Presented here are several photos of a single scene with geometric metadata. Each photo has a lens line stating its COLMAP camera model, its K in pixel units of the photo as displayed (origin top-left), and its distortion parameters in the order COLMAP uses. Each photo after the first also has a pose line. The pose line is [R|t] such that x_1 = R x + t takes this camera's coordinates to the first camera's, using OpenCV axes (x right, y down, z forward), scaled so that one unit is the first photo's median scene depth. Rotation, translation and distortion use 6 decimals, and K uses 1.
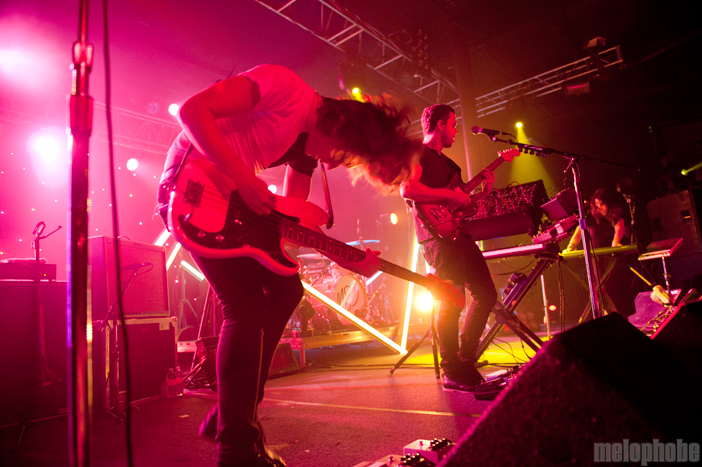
lens RADIAL K [[473.0, 0, 352.2], [0, 473.0, 235.6], [0, 0, 1]] dist [-0.053666, 0.001131]
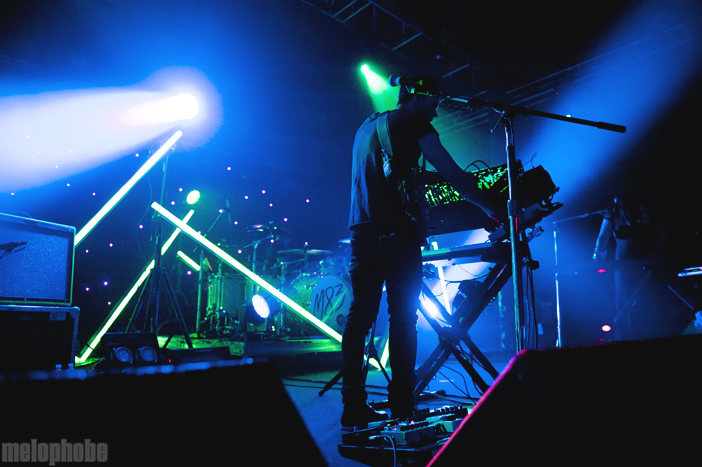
lens RADIAL K [[472.5, 0, 350.6], [0, 472.5, 235.3], [0, 0, 1]] dist [-0.049372, -0.002806]
pose [[0.987464, 0.046891, -0.150718, 0.176211], [-0.047880, 0.998849, -0.002936, 0.011844], [0.150407, 0.010116, 0.988572, 0.147603]]
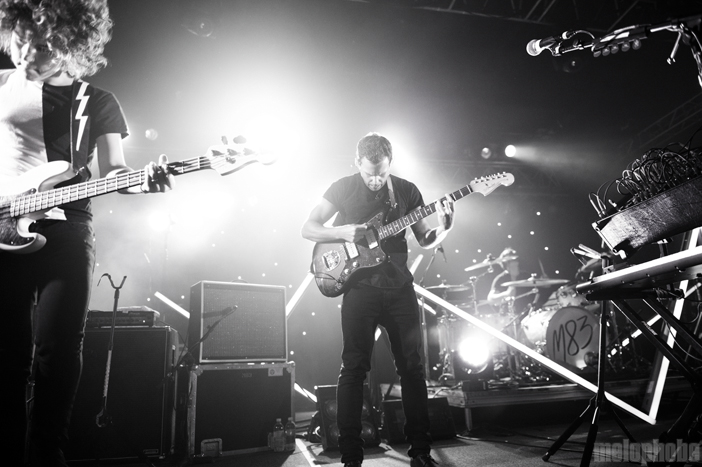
lens RADIAL K [[473.0, 0, 352.2], [0, 473.0, 235.6], [0, 0, 1]] dist [-0.053666, 0.001131]
pose [[0.766492, -0.128384, -0.629292, 0.230757], [0.085488, 0.991493, -0.098151, 0.018370], [0.636539, 0.021435, 0.770946, 0.240924]]
